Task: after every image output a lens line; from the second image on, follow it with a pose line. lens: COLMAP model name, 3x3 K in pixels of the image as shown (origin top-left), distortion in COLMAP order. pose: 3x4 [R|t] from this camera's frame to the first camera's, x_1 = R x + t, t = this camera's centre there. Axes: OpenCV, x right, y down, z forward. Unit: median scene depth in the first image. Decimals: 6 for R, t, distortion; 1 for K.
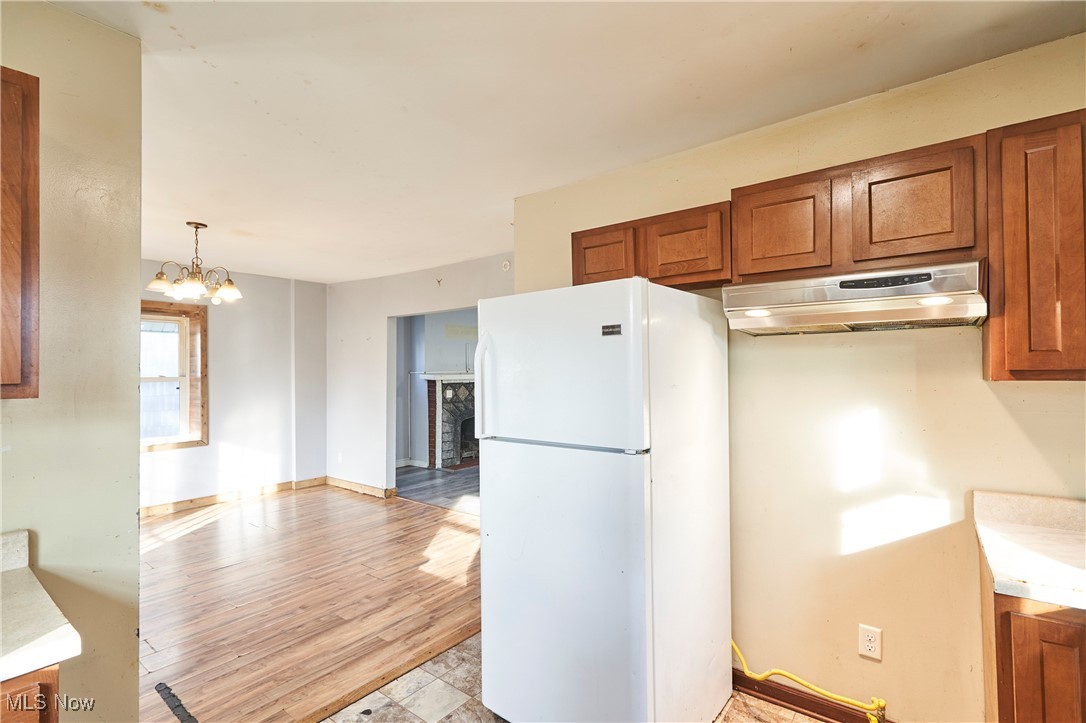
lens RADIAL K [[510.3, 0, 543.4], [0, 510.3, 366.1], [0, 0, 1]] dist [0.002279, 0.000582]
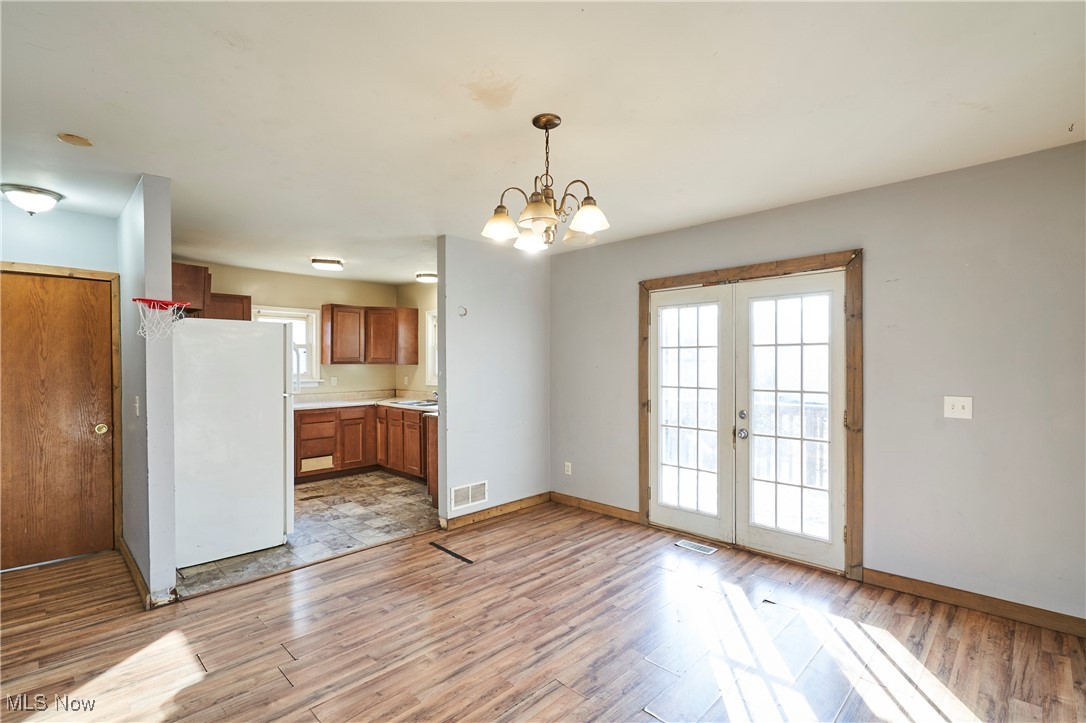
lens RADIAL K [[502.9, 0, 543.1], [0, 502.9, 366.5], [0, 0, 1]] dist [-0.000206, 0.000335]
pose [[-0.992791, 0.005559, 0.119731, -0.498970], [0.005975, 0.999977, 0.003118, 0.012439], [-0.119711, 0.003811, -0.992801, 1.074741]]
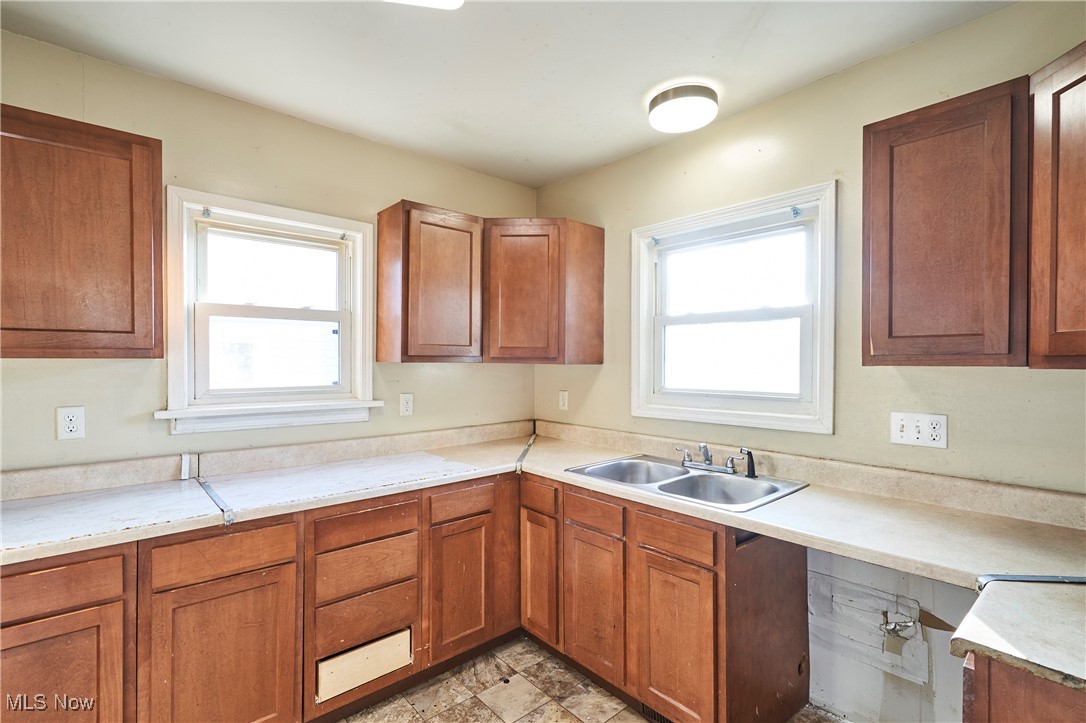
lens RADIAL K [[510.3, 0, 543.4], [0, 510.3, 366.1], [0, 0, 1]] dist [0.002279, 0.000582]
pose [[-0.980557, 0.004528, 0.196183, -0.074571], [0.004921, 0.999987, 0.001514, 0.010811], [-0.196174, 0.002450, -0.980566, 0.380517]]
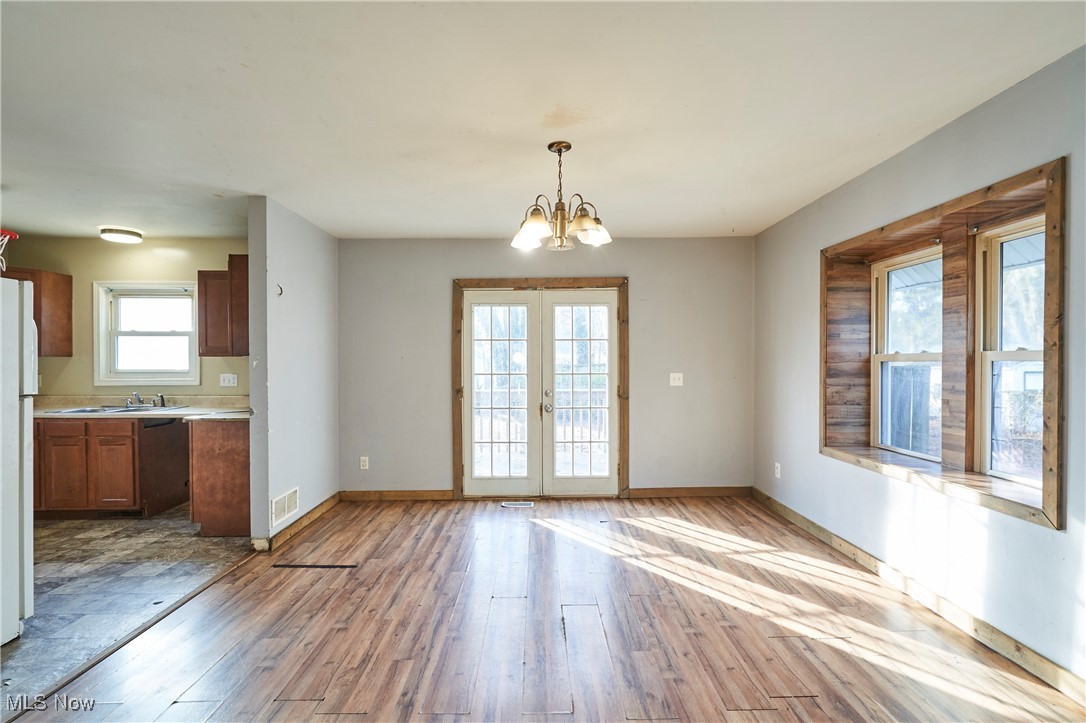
lens RADIAL K [[502.9, 0, 543.1], [0, 502.9, 366.5], [0, 0, 1]] dist [-0.000206, 0.000335]
pose [[-0.783761, 0.012414, -0.620938, -0.130558], [0.009819, 0.999923, 0.007597, 0.028002], [0.620984, -0.000143, -0.783823, 1.047514]]
